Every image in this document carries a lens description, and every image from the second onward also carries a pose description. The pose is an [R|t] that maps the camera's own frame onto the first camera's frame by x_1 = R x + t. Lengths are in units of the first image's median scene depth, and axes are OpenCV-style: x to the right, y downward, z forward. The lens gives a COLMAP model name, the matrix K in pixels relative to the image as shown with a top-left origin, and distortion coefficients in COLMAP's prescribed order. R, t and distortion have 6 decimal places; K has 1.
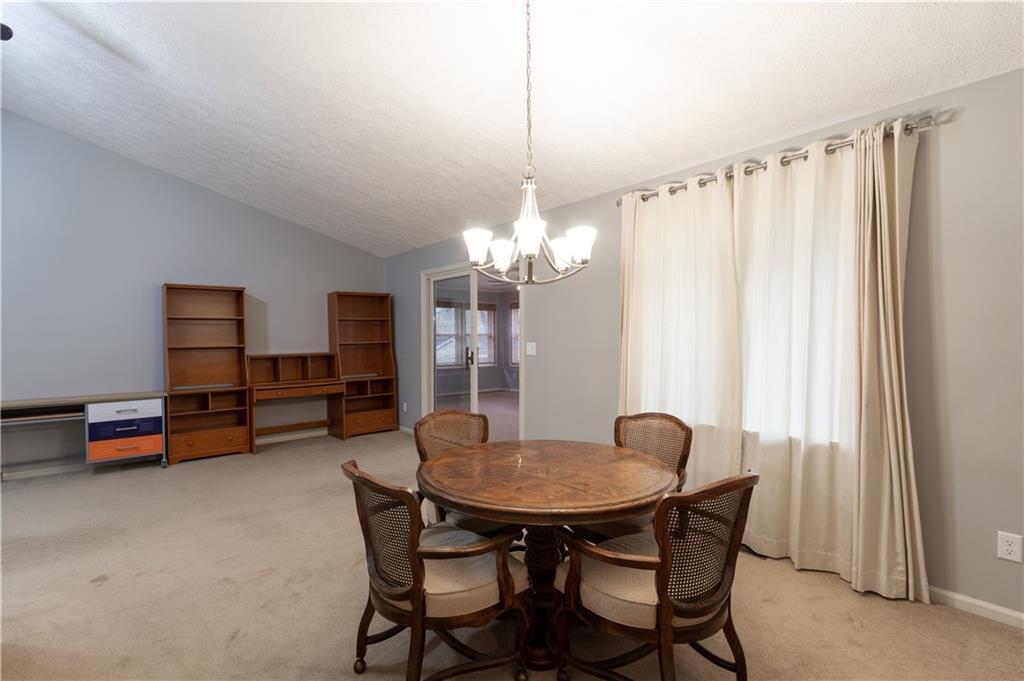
lens RADIAL K [[470.6, 0, 504.6], [0, 470.6, 339.4], [0, 0, 1]] dist [0.006570, -0.002136]
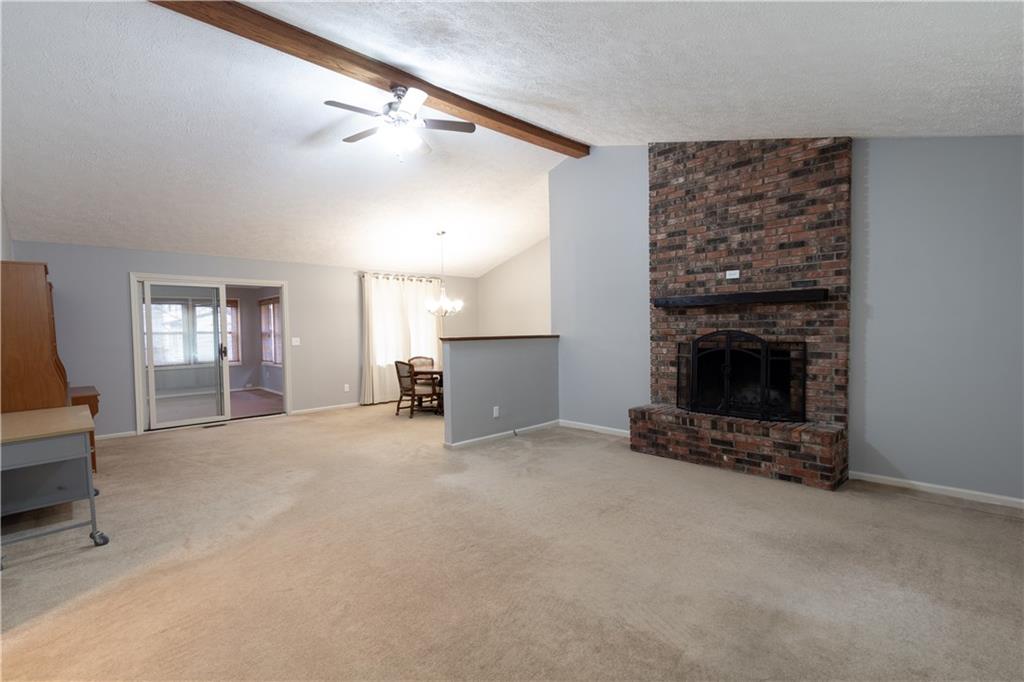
lens RADIAL K [[470.6, 0, 491.3], [0, 470.6, 347.1], [0, 0, 1]] dist [0.006570, -0.002136]
pose [[-0.041957, -0.025208, 0.998801, -1.371727], [0.029938, 0.999201, 0.026476, 0.014596], [-0.998671, 0.031013, -0.041169, 0.299325]]
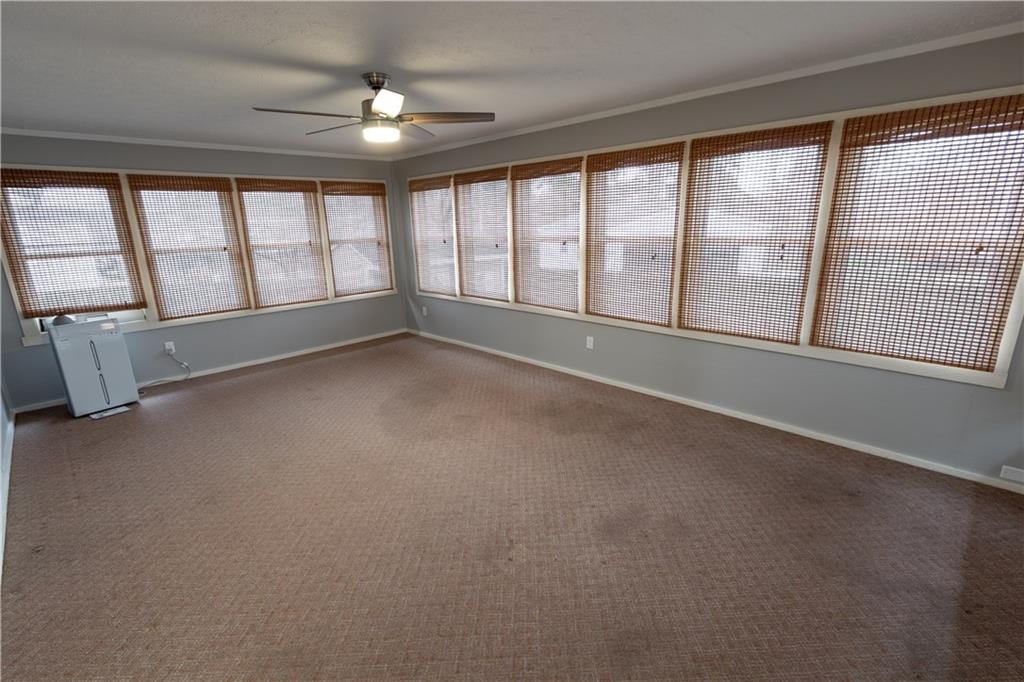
lens RADIAL K [[470.6, 0, 509.7], [0, 470.6, 341.0], [0, 0, 1]] dist [0.006570, -0.002136]
pose [[0.995165, -0.044033, 0.087793, 0.154228], [0.021022, 0.968649, 0.247541, -0.063570], [-0.095940, -0.244499, 0.964892, 0.878118]]
